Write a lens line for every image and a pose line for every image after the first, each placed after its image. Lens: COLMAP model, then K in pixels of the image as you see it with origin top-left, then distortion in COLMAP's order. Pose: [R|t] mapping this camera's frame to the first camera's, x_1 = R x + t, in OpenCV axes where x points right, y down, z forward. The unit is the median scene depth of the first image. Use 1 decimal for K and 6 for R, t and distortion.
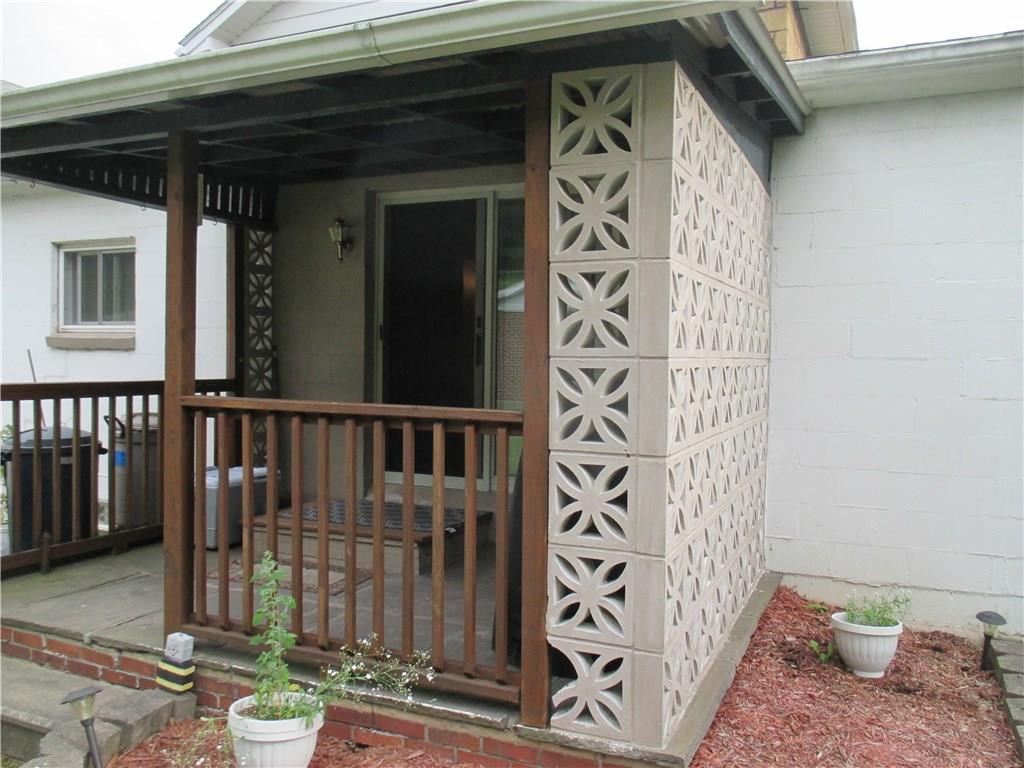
lens RADIAL K [[841.9, 0, 512.0], [0, 841.9, 384.0], [0, 0, 1]] dist [-0.035538, 0.003770]
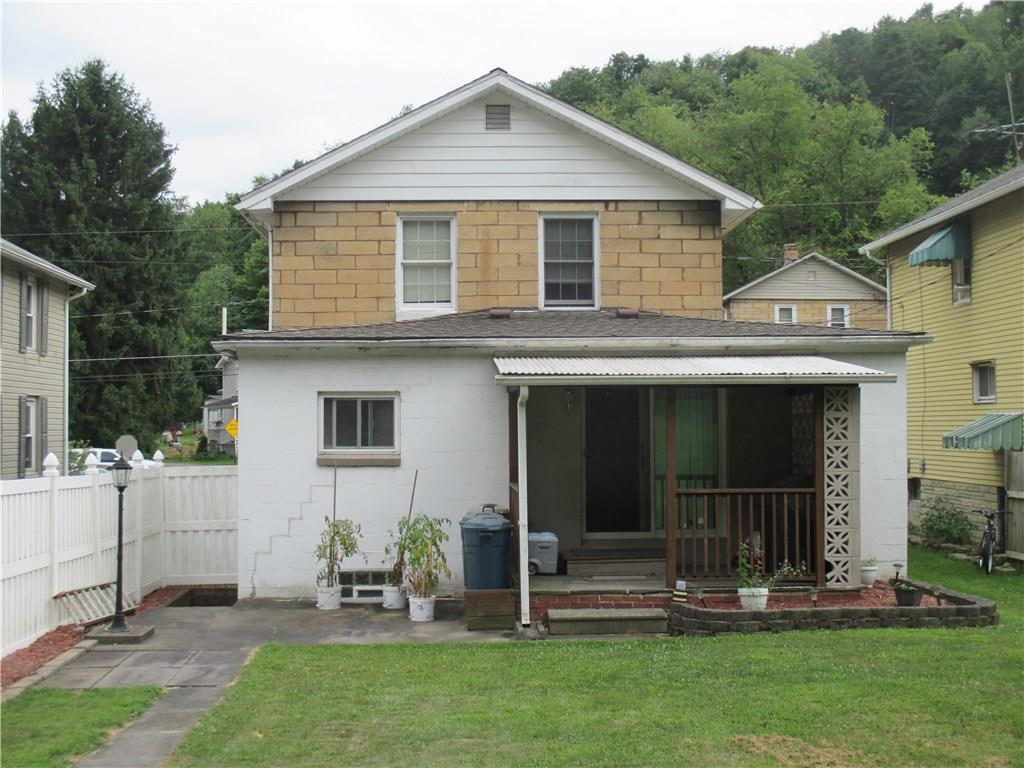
lens RADIAL K [[1370.5, 0, 512.0], [0, 1370.5, 384.0], [0, 0, 1]] dist [-0.022743, -0.026598]
pose [[0.887630, -0.007078, 0.460503, -3.457296], [0.032970, 0.998293, -0.048205, -0.153689], [-0.459376, 0.057971, 0.886348, -3.164098]]
